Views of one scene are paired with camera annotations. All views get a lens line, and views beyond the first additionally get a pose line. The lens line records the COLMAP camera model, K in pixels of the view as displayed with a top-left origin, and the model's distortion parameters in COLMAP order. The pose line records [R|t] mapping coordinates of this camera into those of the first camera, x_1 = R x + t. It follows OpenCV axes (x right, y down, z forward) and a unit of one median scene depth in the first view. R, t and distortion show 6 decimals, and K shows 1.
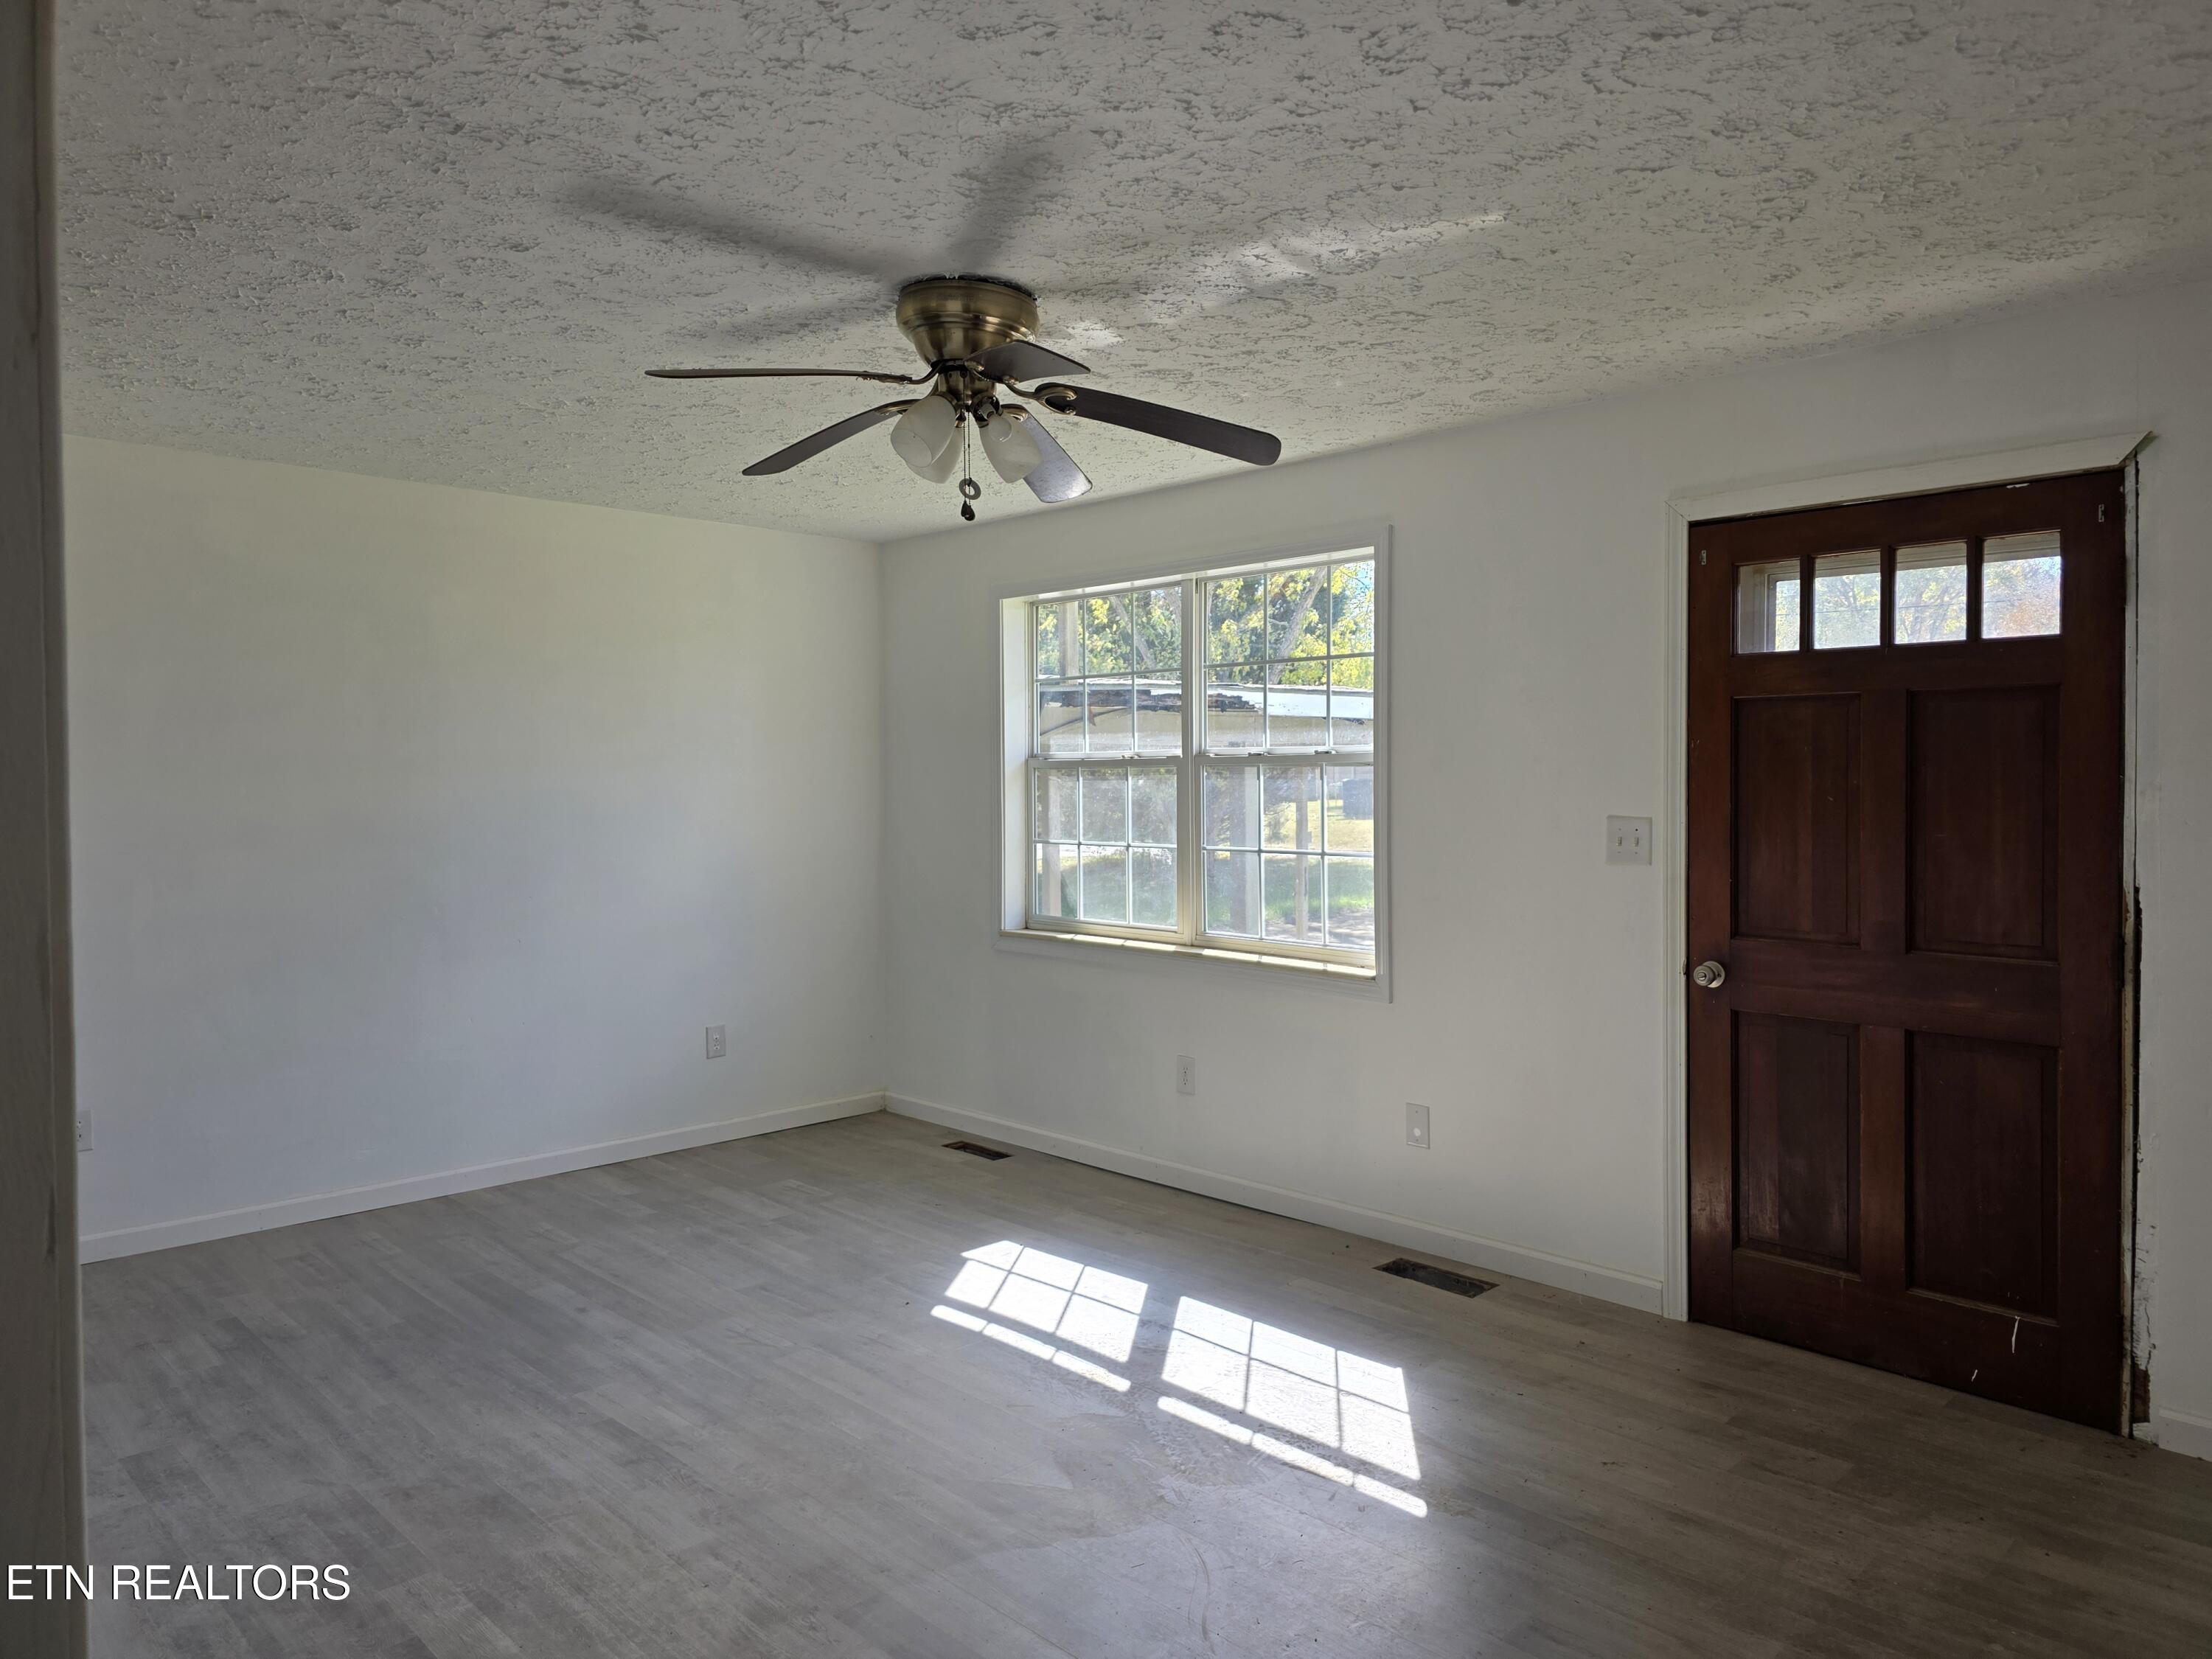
lens RADIAL K [[1491.1, 0, 1106.0], [0, 1491.1, 829.5], [0, 0, 1]] dist [-0.001485, 0.000032]
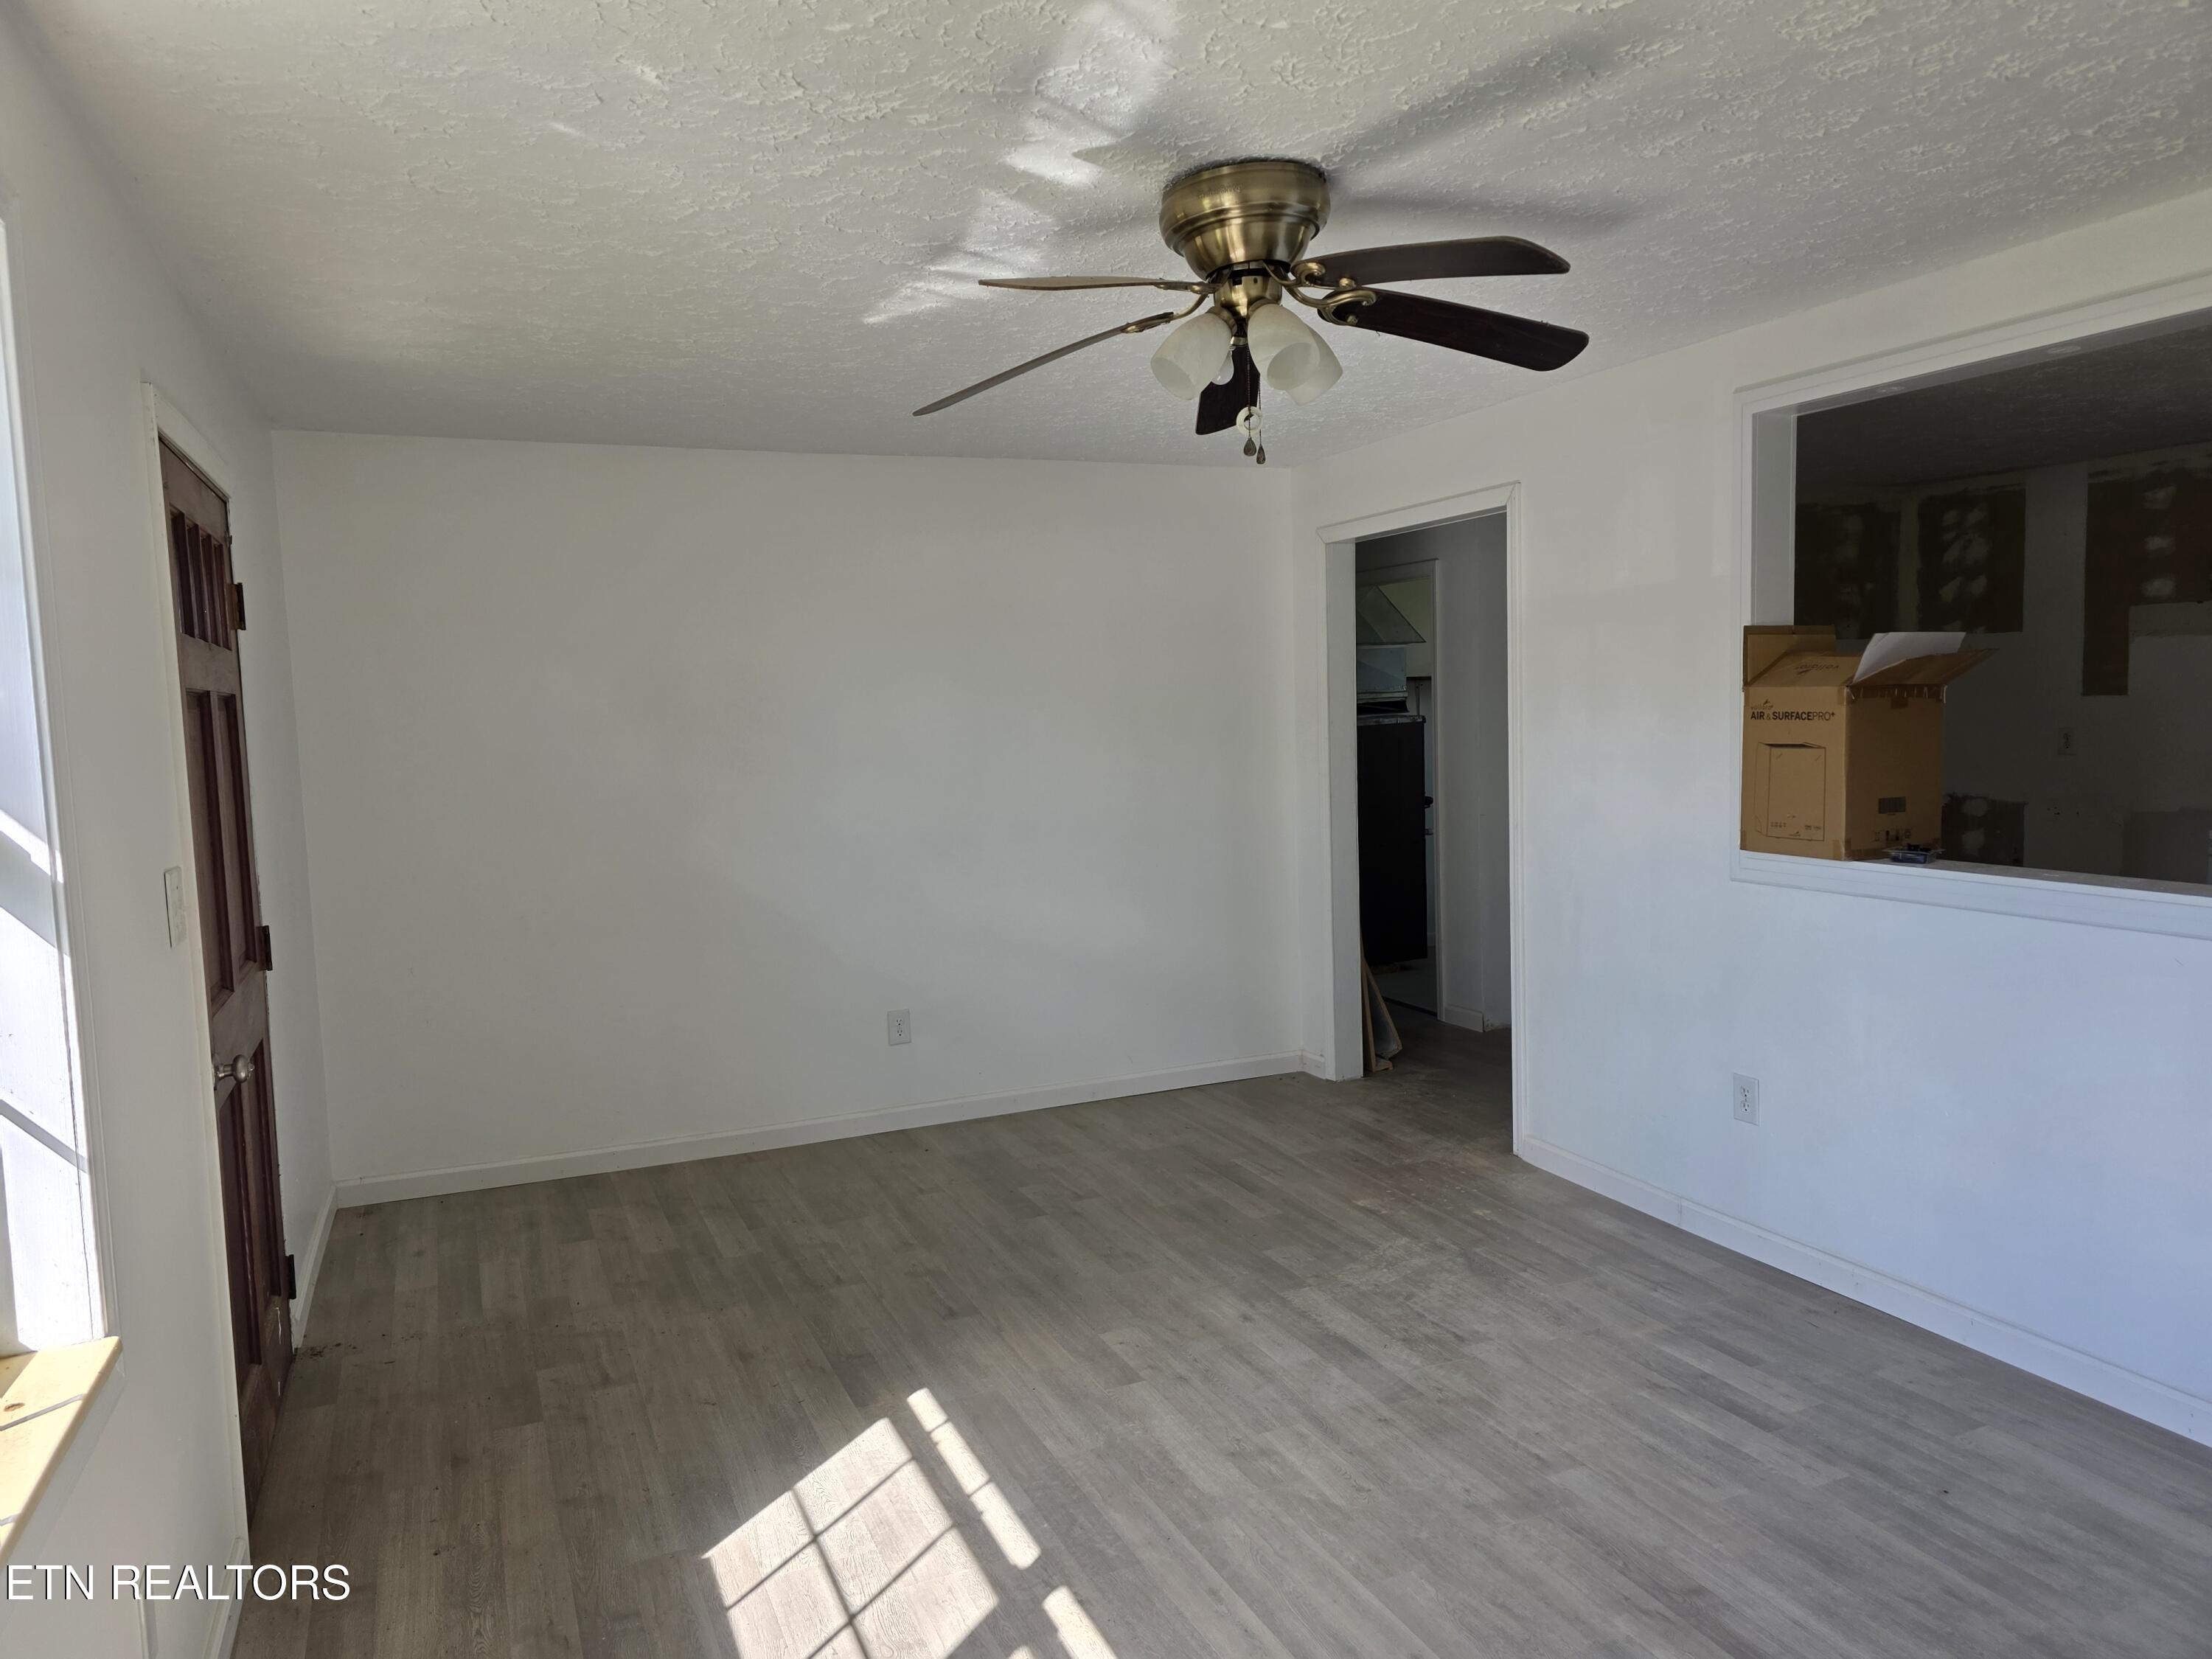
lens RADIAL K [[1491.1, 0, 1106.0], [0, 1491.1, 829.5], [0, 0, 1]] dist [-0.001485, 0.000032]
pose [[-0.942101, 0.008392, 0.335223, -0.301563], [0.051291, 0.991530, 0.119324, -0.103687], [-0.331383, 0.129609, -0.934552, 1.872344]]
